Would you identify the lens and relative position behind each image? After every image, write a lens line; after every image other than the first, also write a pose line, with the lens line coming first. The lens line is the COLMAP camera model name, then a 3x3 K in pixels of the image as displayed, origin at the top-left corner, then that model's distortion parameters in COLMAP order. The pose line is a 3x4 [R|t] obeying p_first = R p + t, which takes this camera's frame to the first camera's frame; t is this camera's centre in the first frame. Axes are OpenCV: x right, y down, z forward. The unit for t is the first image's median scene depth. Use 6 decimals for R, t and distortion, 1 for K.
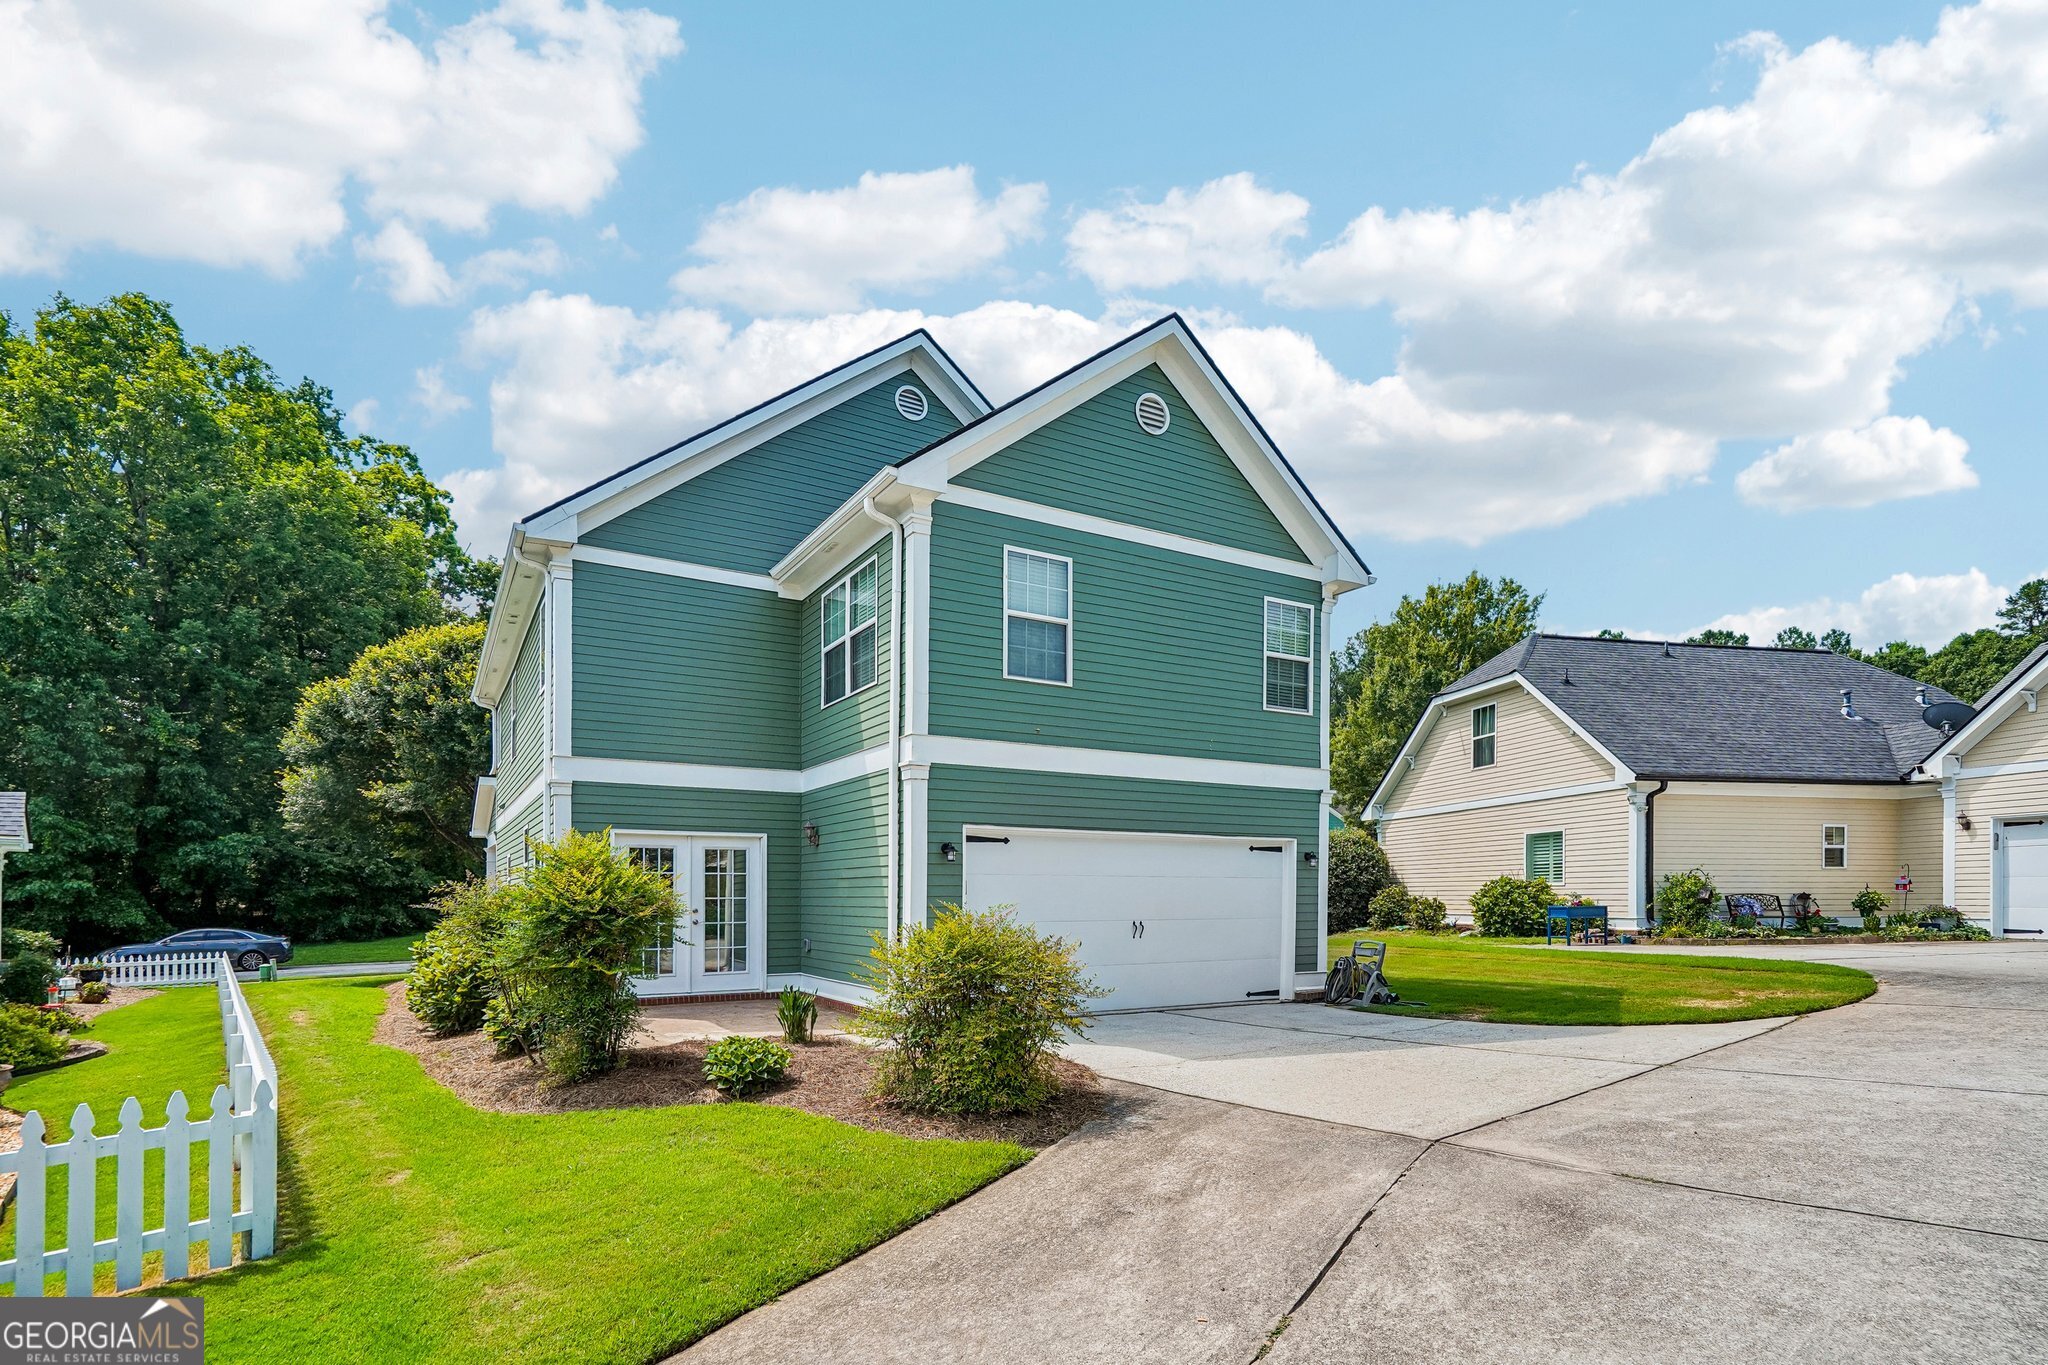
lens RADIAL K [[955.1, 0, 1000.7], [0, 955.1, 686.0], [0, 0, 1]] dist [-0.003328, 0.003159]
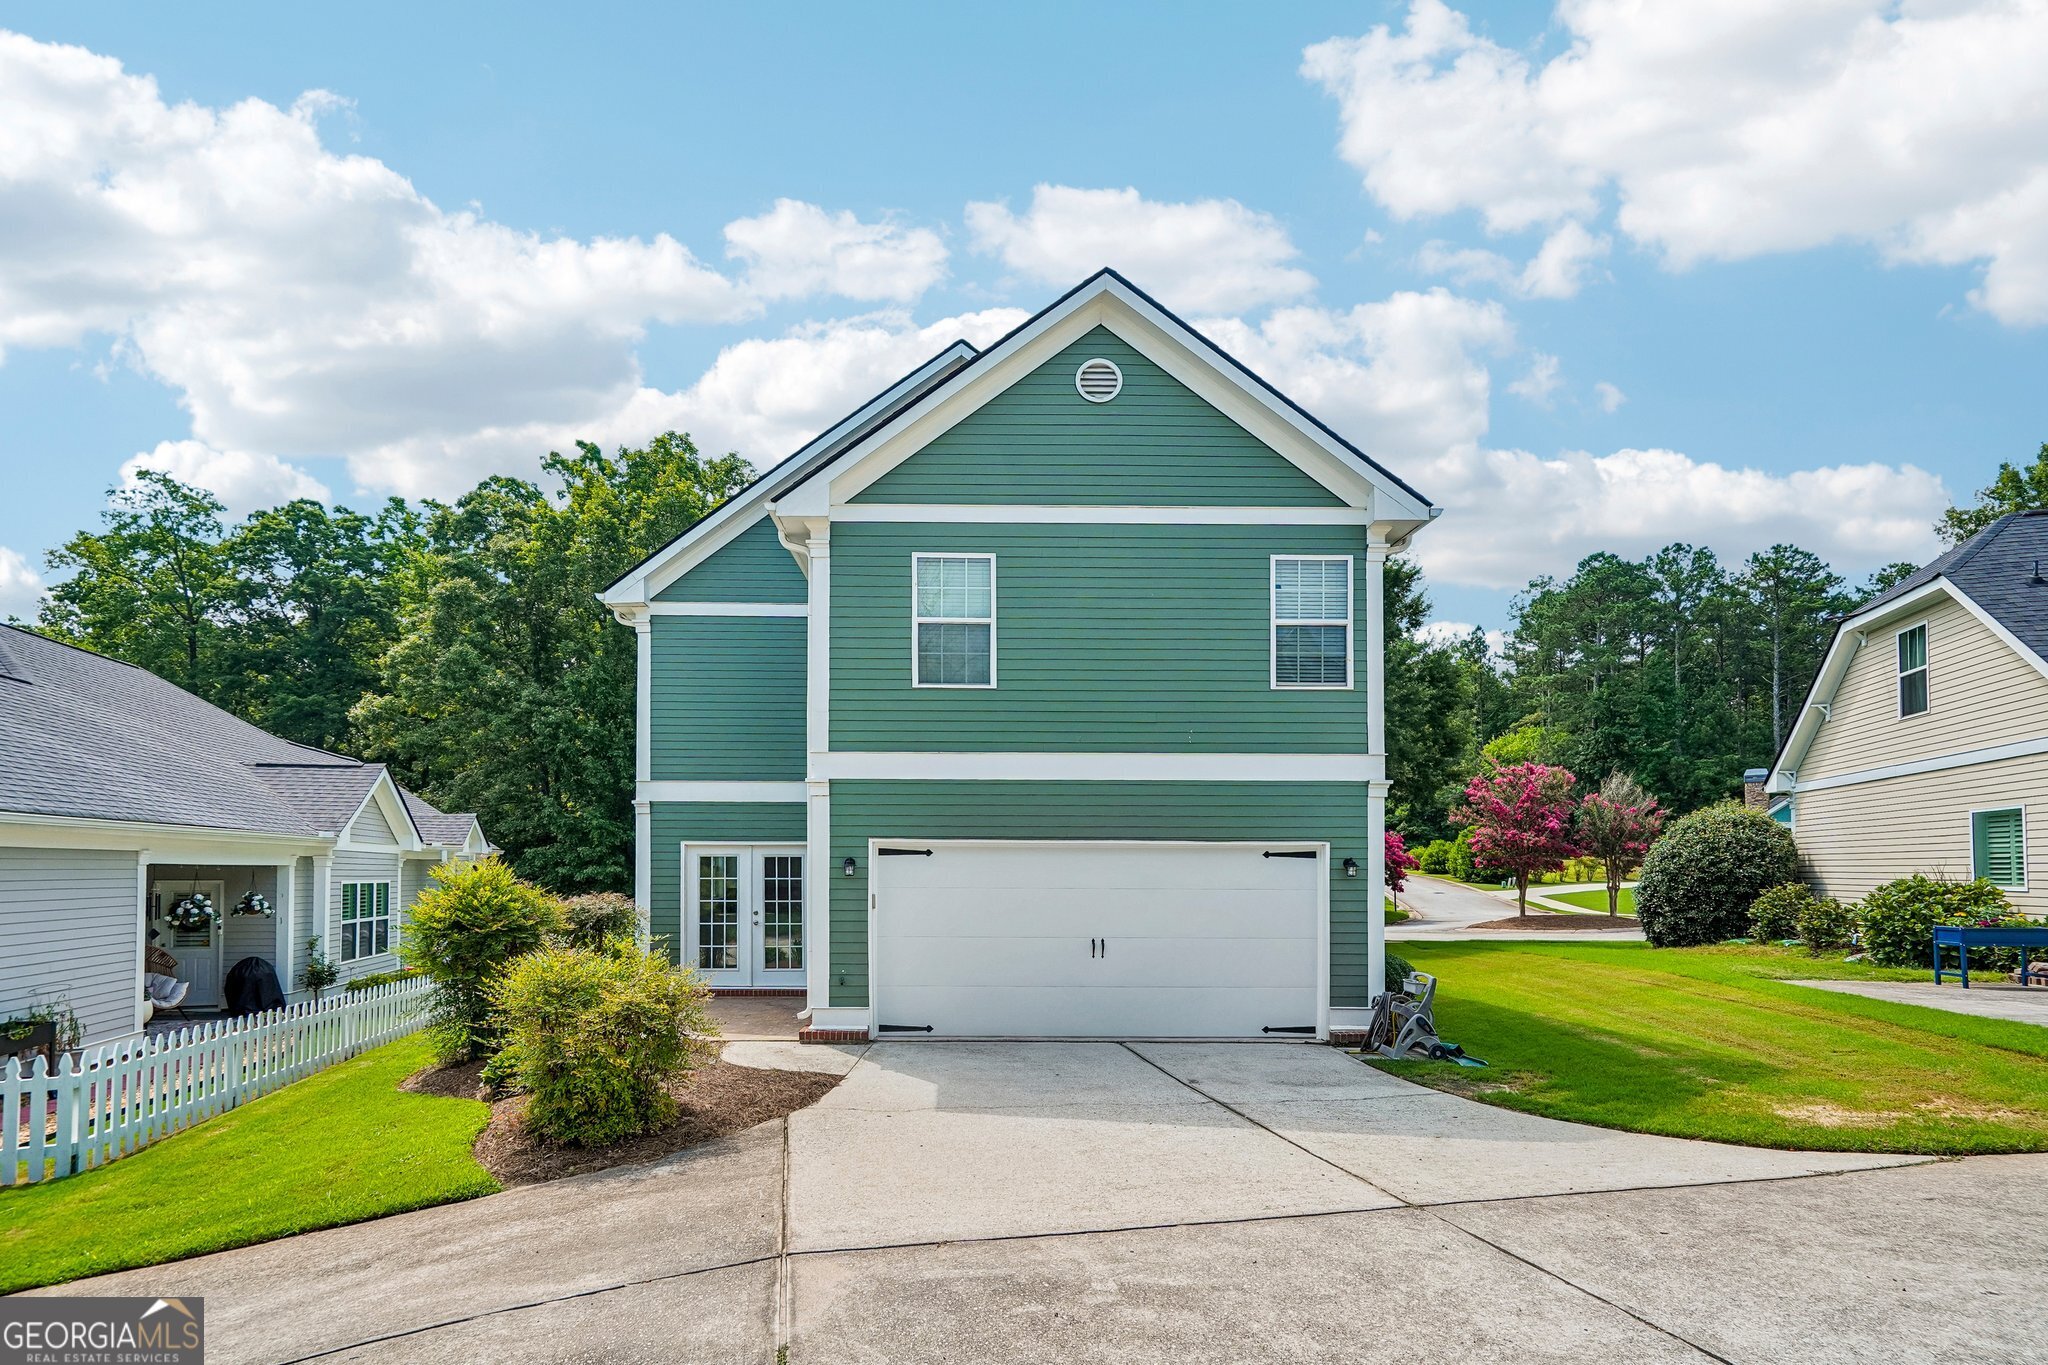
lens RADIAL K [[918.6, 0, 899.9], [0, 918.6, 649.3], [0, 0, 1]] dist [-0.009271, 0.005427]
pose [[0.880249, -0.108843, -0.461860, 0.385348], [0.095767, 0.994058, -0.051741, 0.000409], [0.464747, 0.001314, 0.885442, 0.134014]]
